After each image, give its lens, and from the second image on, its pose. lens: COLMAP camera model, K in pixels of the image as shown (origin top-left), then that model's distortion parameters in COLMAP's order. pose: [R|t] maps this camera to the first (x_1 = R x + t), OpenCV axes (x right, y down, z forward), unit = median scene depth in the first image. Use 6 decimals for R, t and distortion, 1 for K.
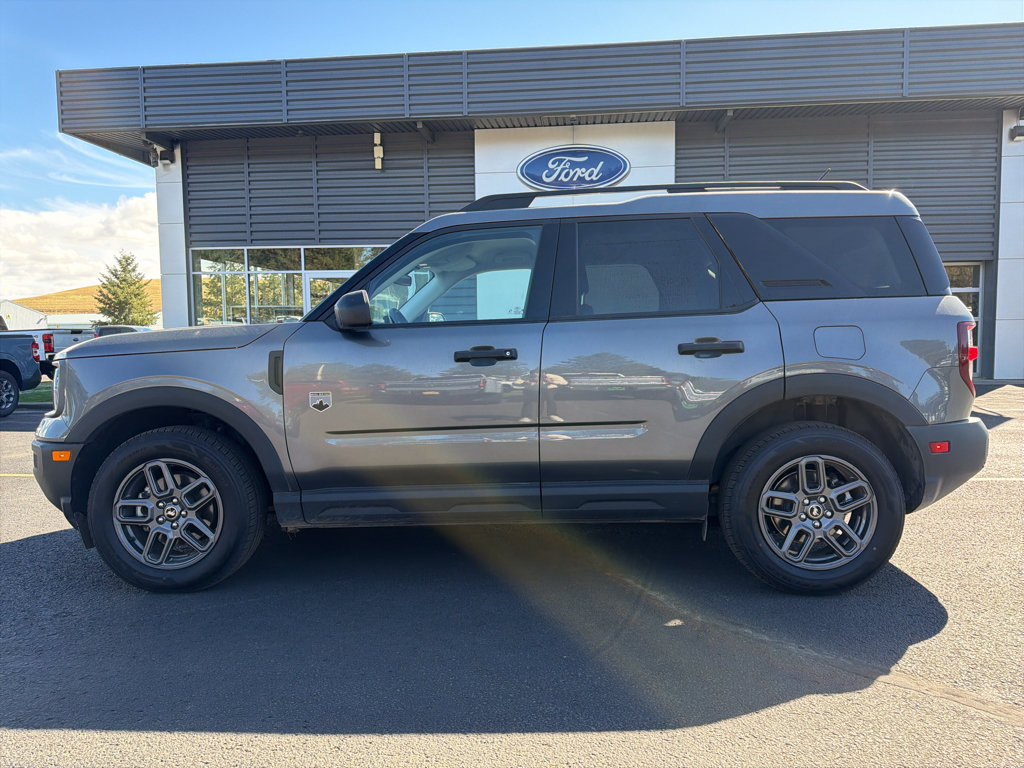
lens RADIAL K [[718.6, 0, 512.0], [0, 718.6, 384.0], [0, 0, 1]] dist [0.050883, -0.049263]
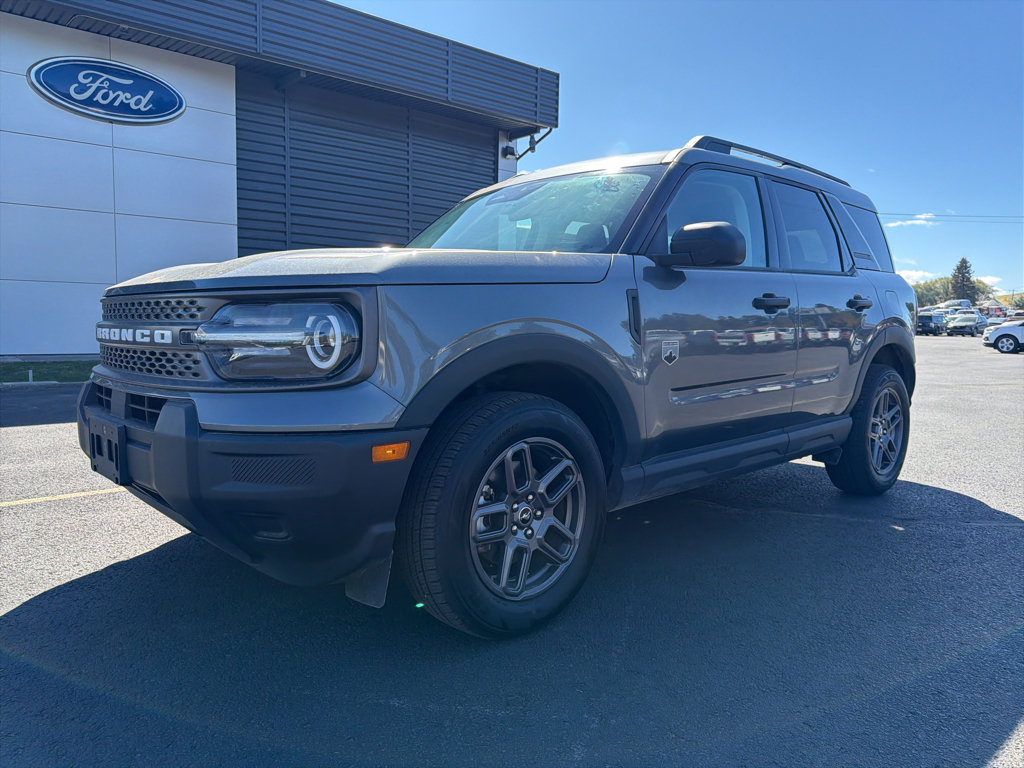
lens RADIAL K [[718.6, 0, 512.0], [0, 718.6, 384.0], [0, 0, 1]] dist [0.050883, -0.049263]
pose [[0.699534, -0.042716, 0.713322, -0.199053], [0.019098, 0.998973, 0.041093, 0.004597], [-0.714344, -0.015123, 0.699631, 0.108351]]
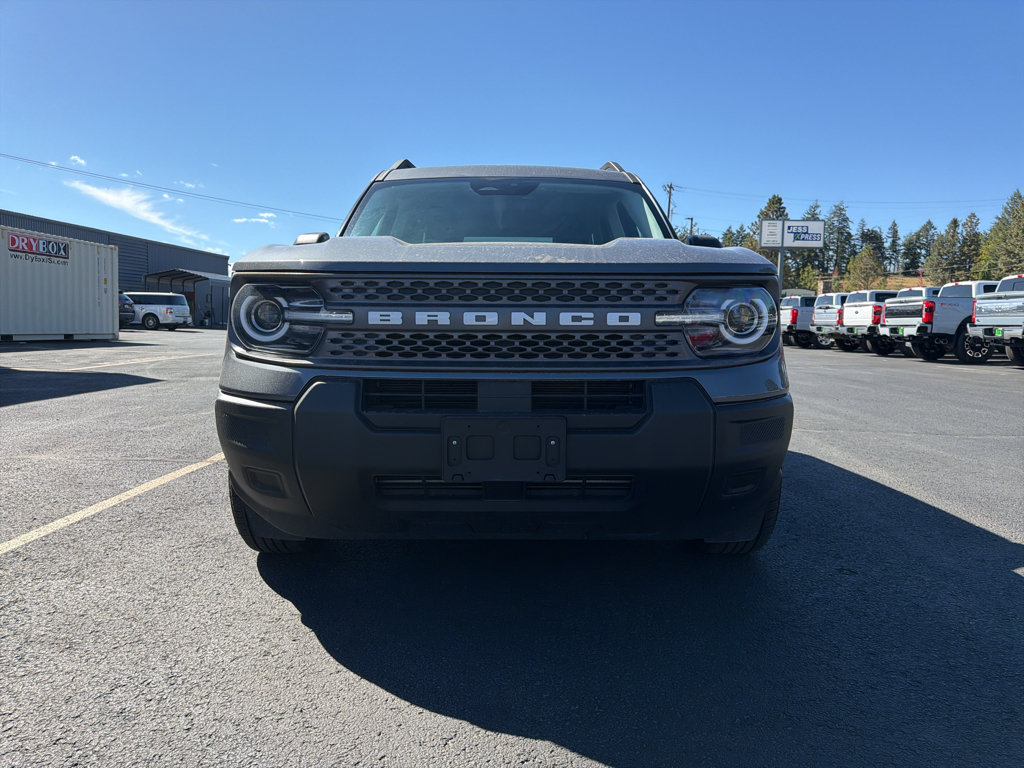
lens RADIAL K [[718.6, 0, 512.0], [0, 718.6, 384.0], [0, 0, 1]] dist [0.050883, -0.049263]
pose [[-0.067226, -0.085950, 0.994029, -0.277509], [0.045768, 0.994968, 0.089126, -0.000655], [-0.996687, 0.051487, -0.062954, 0.275248]]
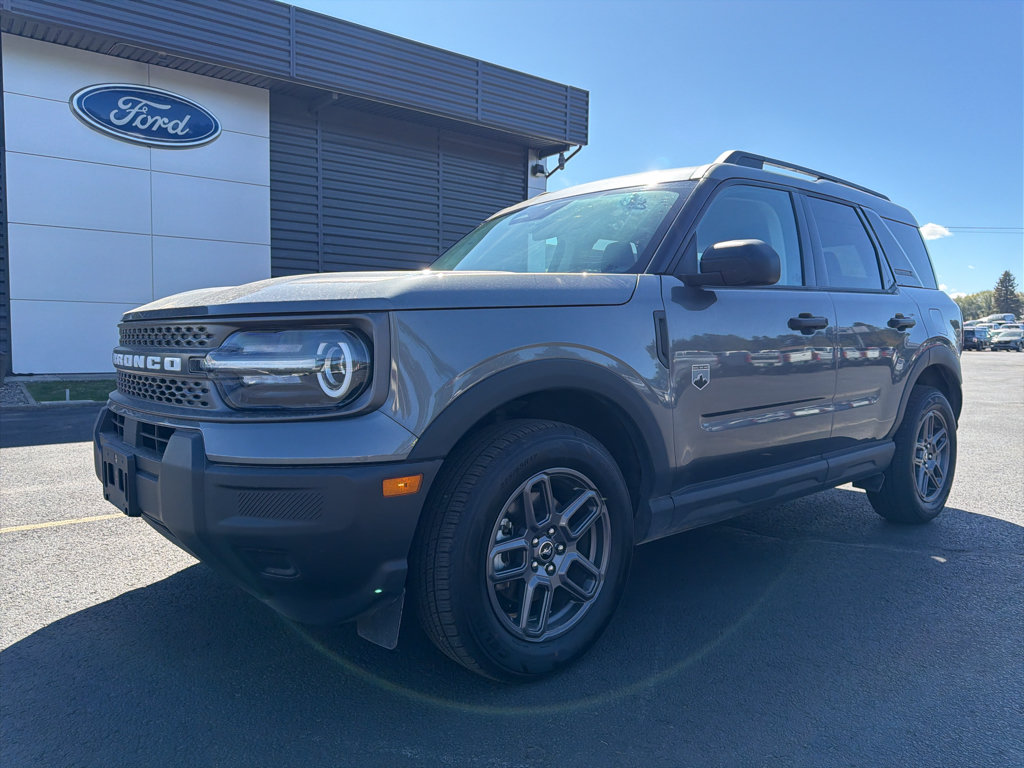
lens RADIAL K [[718.6, 0, 512.0], [0, 718.6, 384.0], [0, 0, 1]] dist [0.050883, -0.049263]
pose [[0.729602, -0.027628, 0.683313, -0.192944], [0.021140, 0.999617, 0.017844, 0.002703], [-0.683545, 0.001426, 0.729907, 0.111436]]
